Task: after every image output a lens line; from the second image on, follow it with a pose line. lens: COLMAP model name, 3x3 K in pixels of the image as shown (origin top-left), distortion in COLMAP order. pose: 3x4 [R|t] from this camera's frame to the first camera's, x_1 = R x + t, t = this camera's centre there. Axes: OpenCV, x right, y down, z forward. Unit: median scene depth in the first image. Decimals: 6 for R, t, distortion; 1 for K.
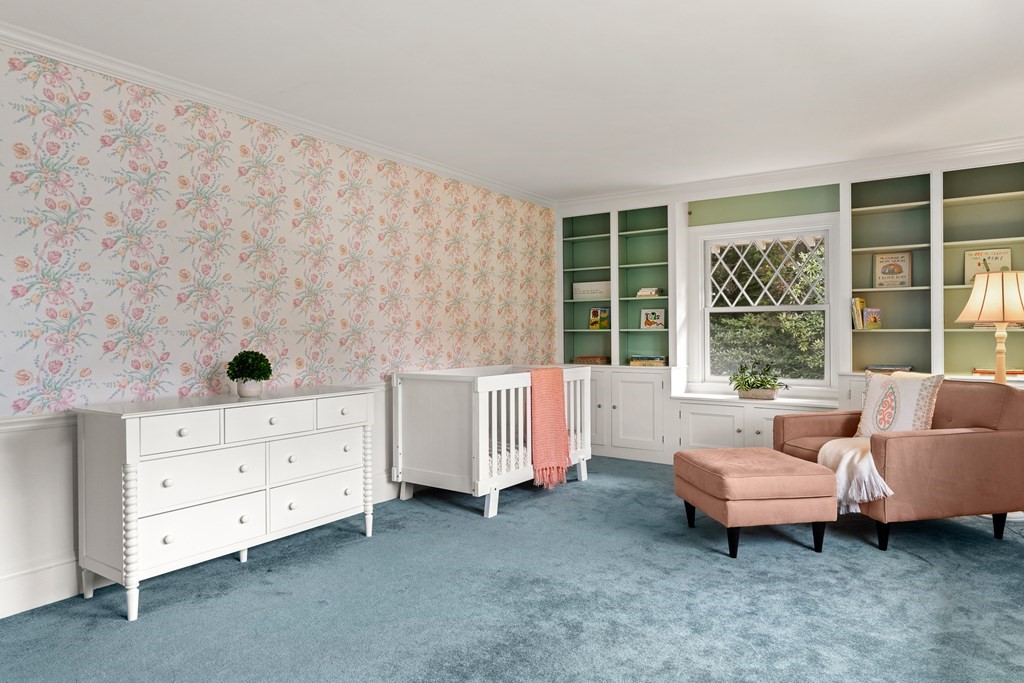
lens RADIAL K [[637.1, 0, 515.6], [0, 637.1, 334.0], [0, 0, 1]] dist [-0.002484, -0.000984]
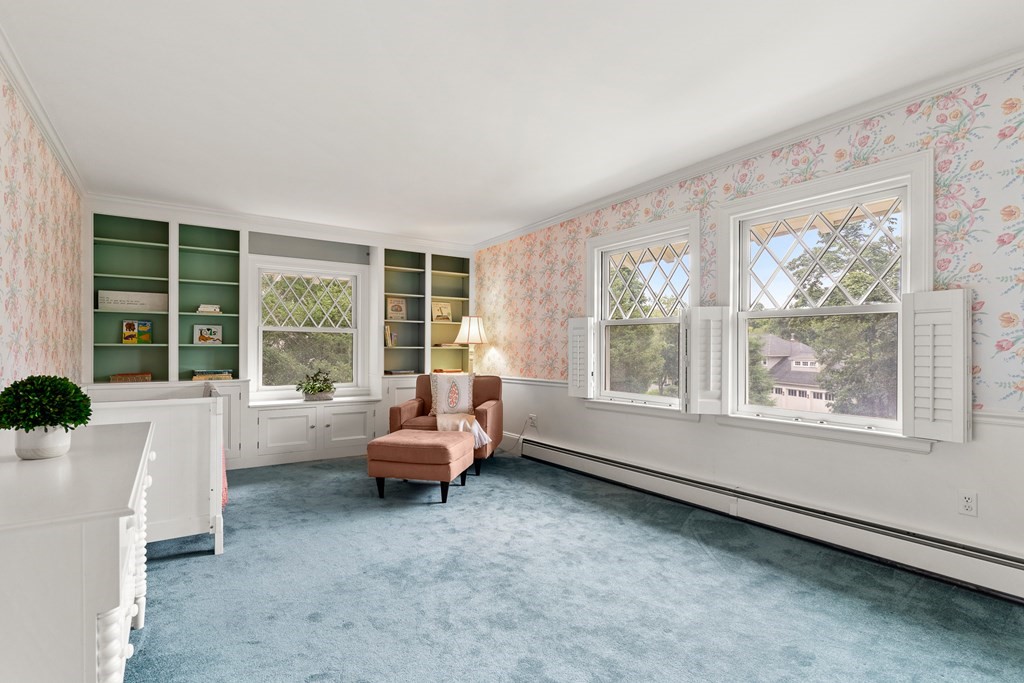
lens RADIAL K [[497.7, 0, 512.9], [0, 497.7, 350.7], [0, 0, 1]] dist [-0.004410, 0.000030]
pose [[0.356868, 0.002291, 0.934152, -0.411737], [-0.002484, 0.999996, -0.001504, 0.002757], [-0.934151, -0.001784, 0.356872, 0.277098]]
